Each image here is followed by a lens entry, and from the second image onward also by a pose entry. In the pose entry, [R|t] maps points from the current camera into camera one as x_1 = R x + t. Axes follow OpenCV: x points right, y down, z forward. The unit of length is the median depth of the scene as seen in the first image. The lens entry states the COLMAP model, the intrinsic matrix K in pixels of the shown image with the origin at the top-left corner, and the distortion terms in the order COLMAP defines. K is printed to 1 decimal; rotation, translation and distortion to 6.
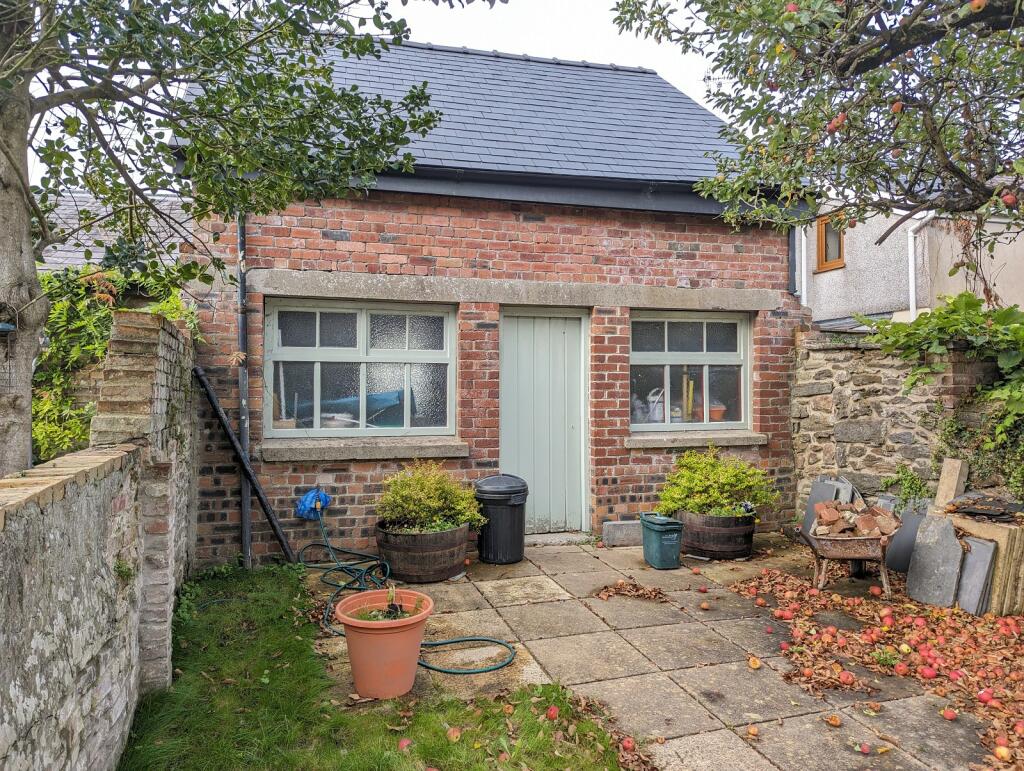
lens RADIAL K [[726.9, 0, 515.4], [0, 726.9, 381.0], [0, 0, 1]] dist [0.009940, 0.000693]
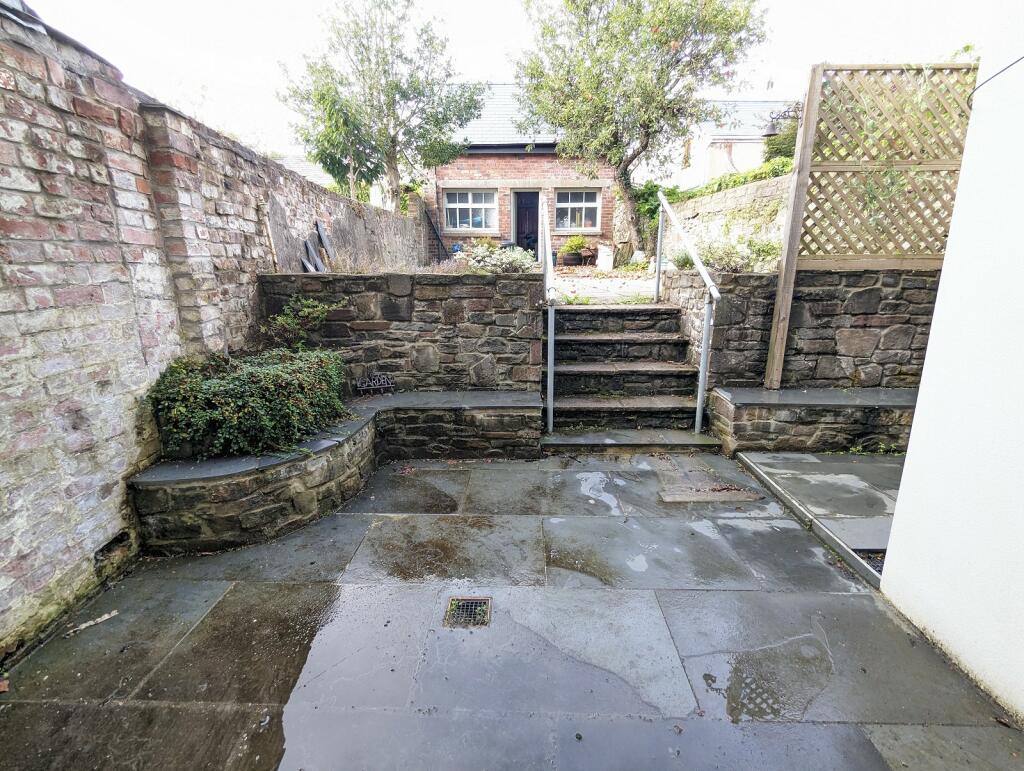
lens RADIAL K [[479.5, 0, 507.7], [0, 479.5, 390.9], [0, 0, 1]] dist [-0.002063, -0.000469]
pose [[0.965613, 0.058731, -0.253263, 0.570337], [0.009189, 0.965831, 0.259011, 0.219086], [0.259821, -0.252432, 0.932079, -1.251528]]
